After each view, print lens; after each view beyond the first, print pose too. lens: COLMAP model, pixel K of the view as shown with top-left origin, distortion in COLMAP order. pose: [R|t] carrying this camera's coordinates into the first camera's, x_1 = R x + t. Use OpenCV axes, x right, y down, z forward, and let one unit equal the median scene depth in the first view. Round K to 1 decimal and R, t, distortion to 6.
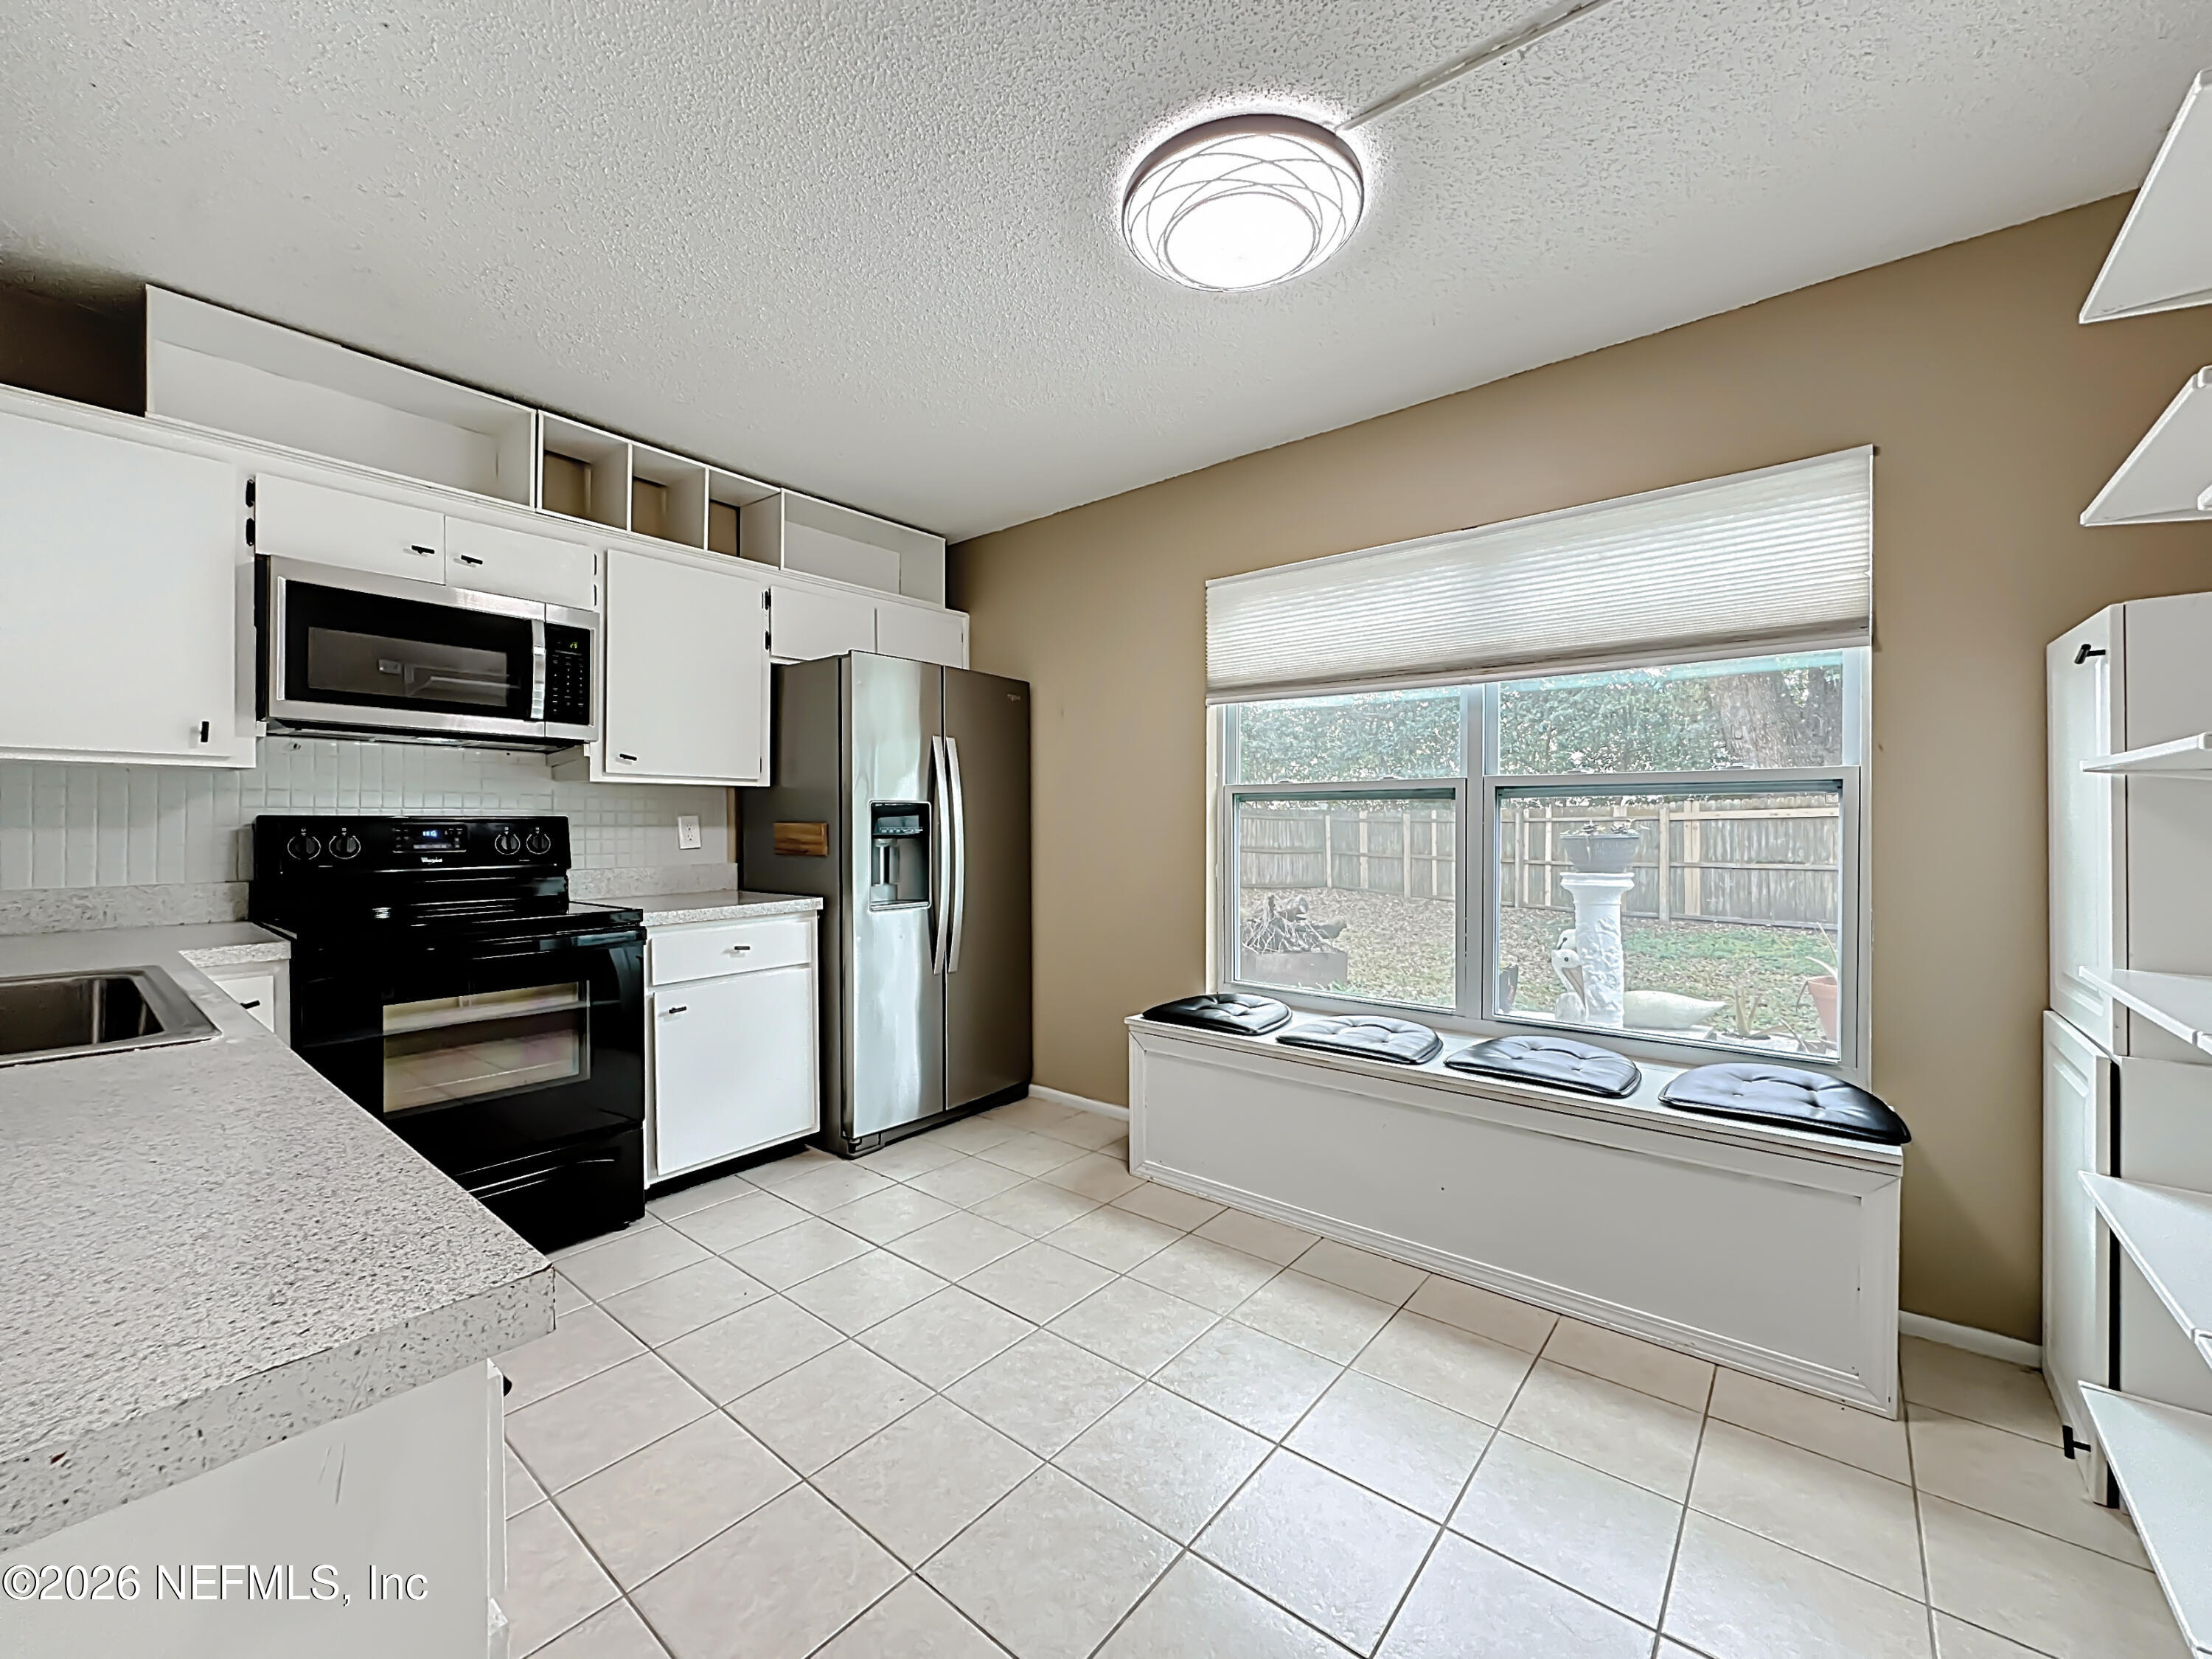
lens RADIAL K [[893.8, 0, 1110.0], [0, 893.8, 828.0], [0, 0, 1]] dist [-0.009757, 0.000955]
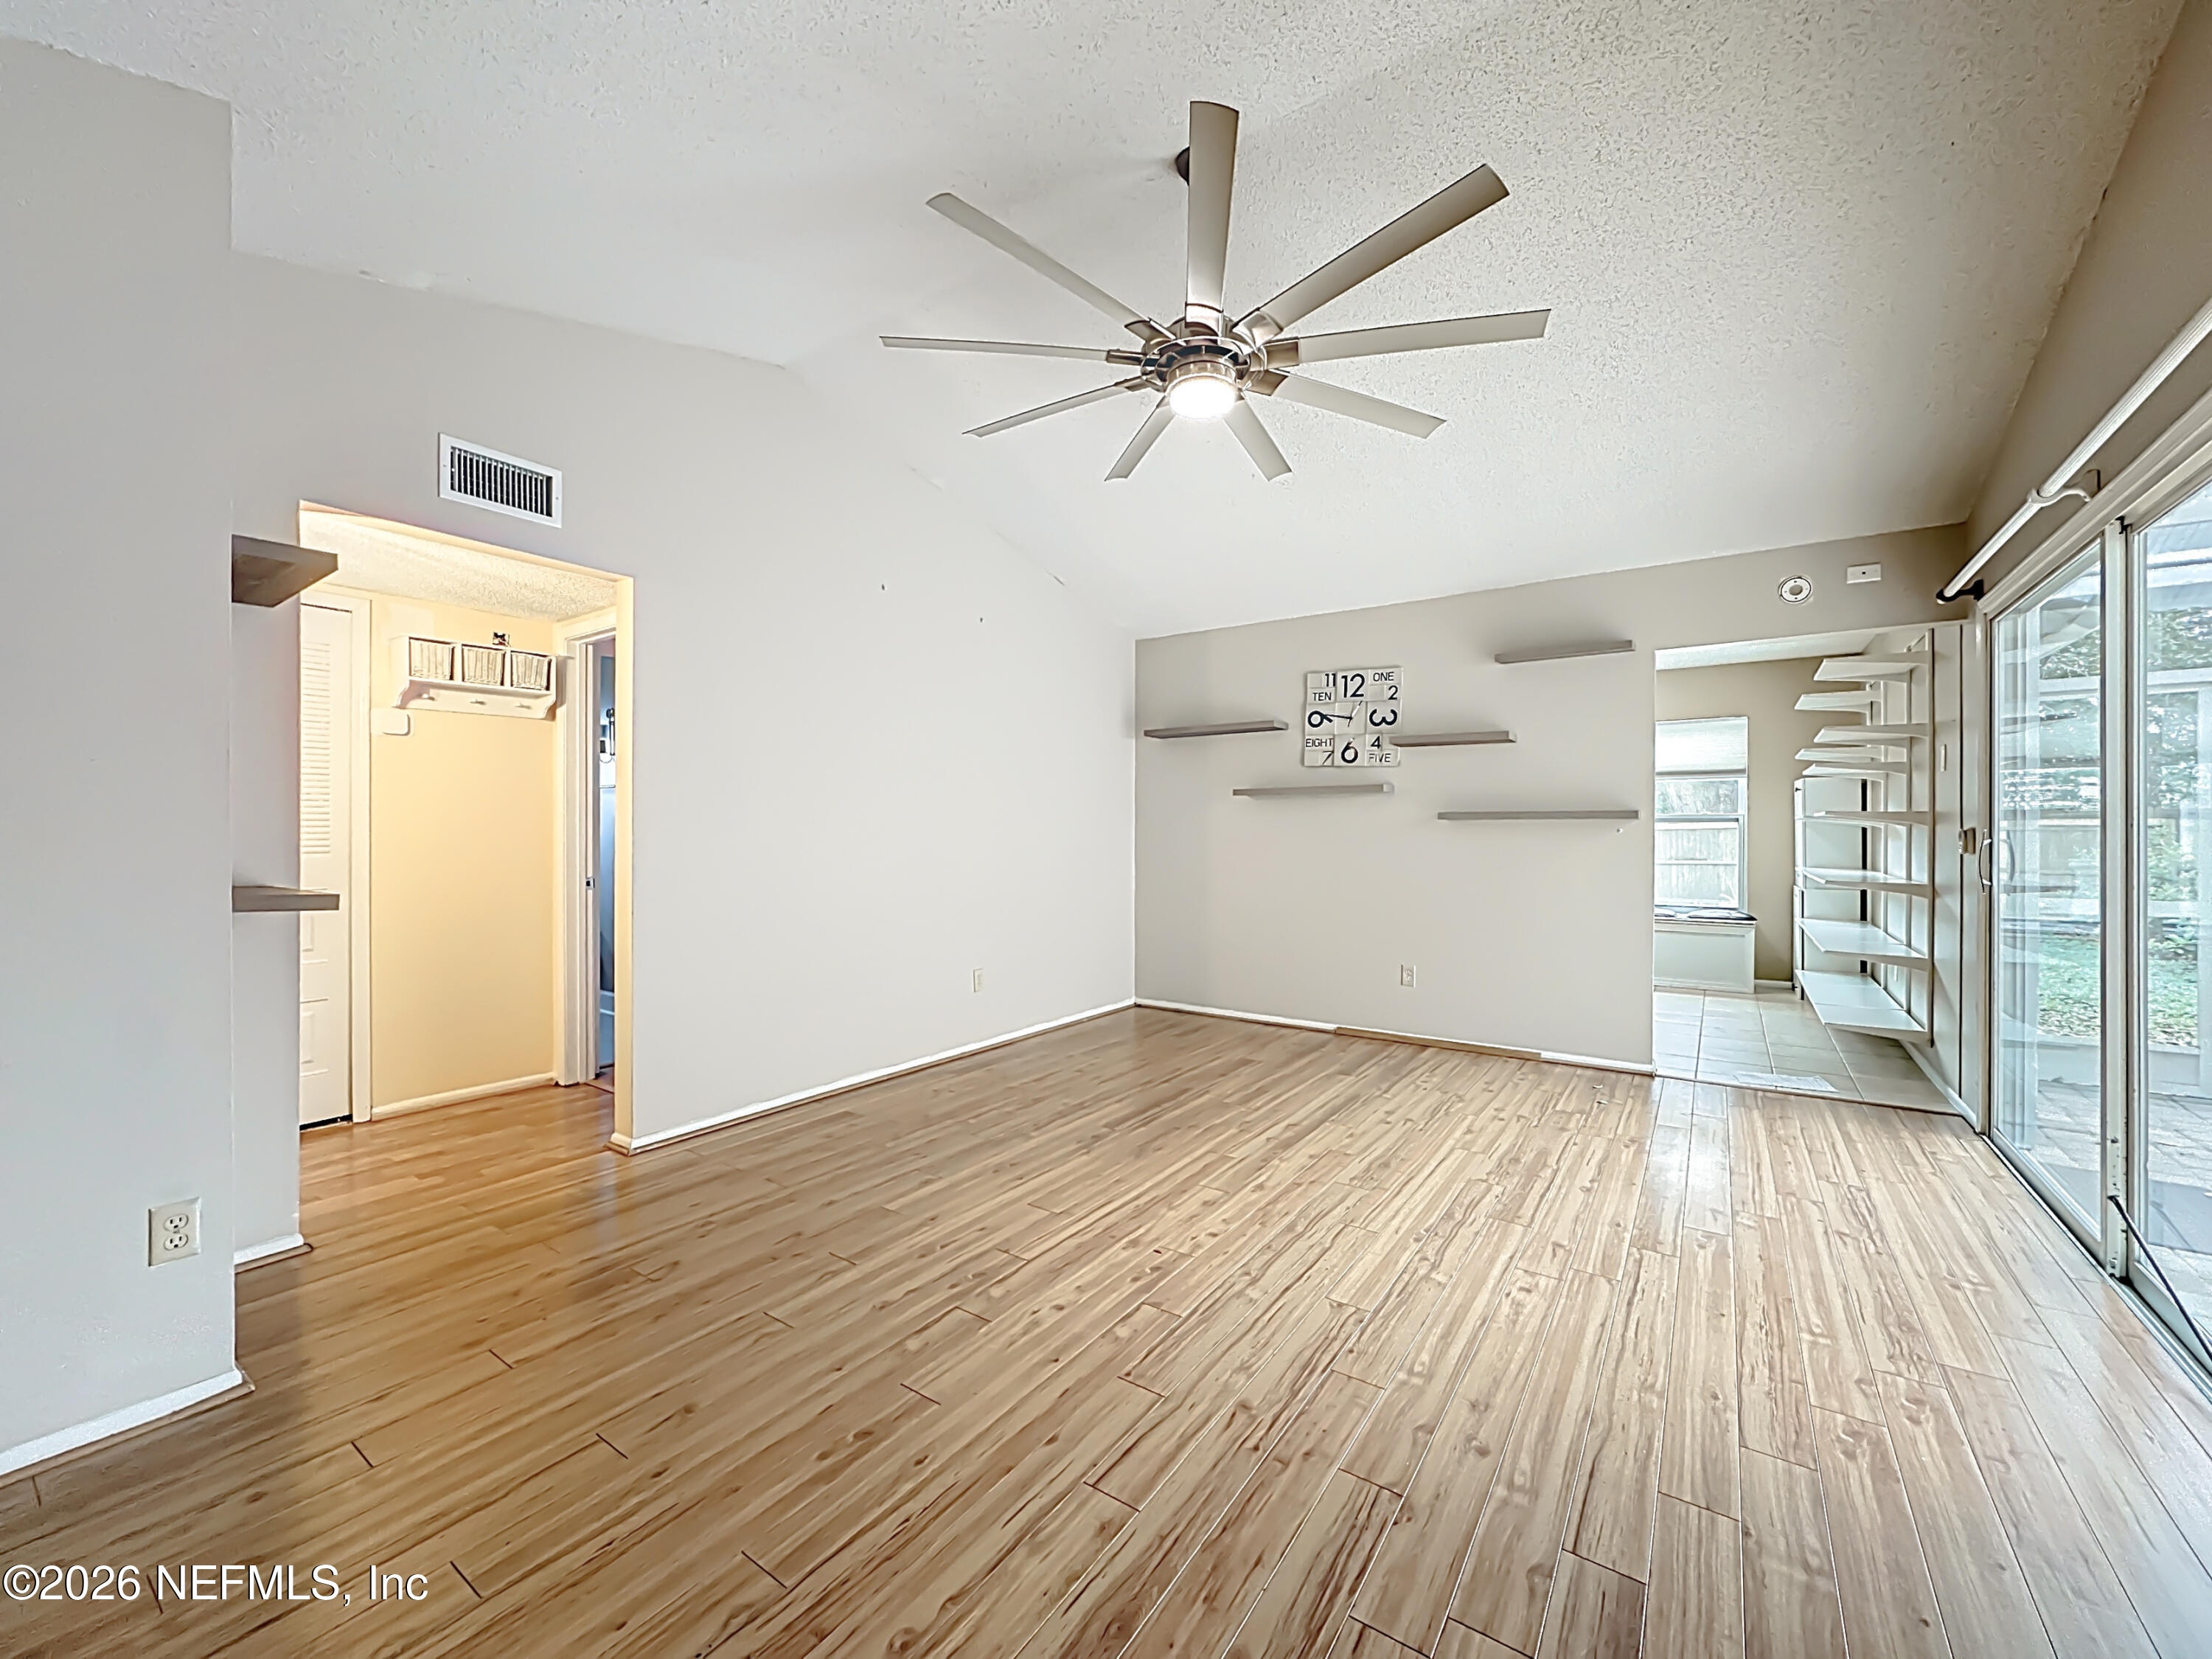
lens RADIAL K [[893.8, 0, 1112.1], [0, 893.8, 833.5], [0, 0, 1]] dist [-0.009757, 0.000955]
pose [[0.996699, 0.001342, 0.081173, -1.801719], [-0.001126, 0.999996, -0.002696, 0.013424], [-0.081177, 0.002596, 0.996696, -2.149134]]
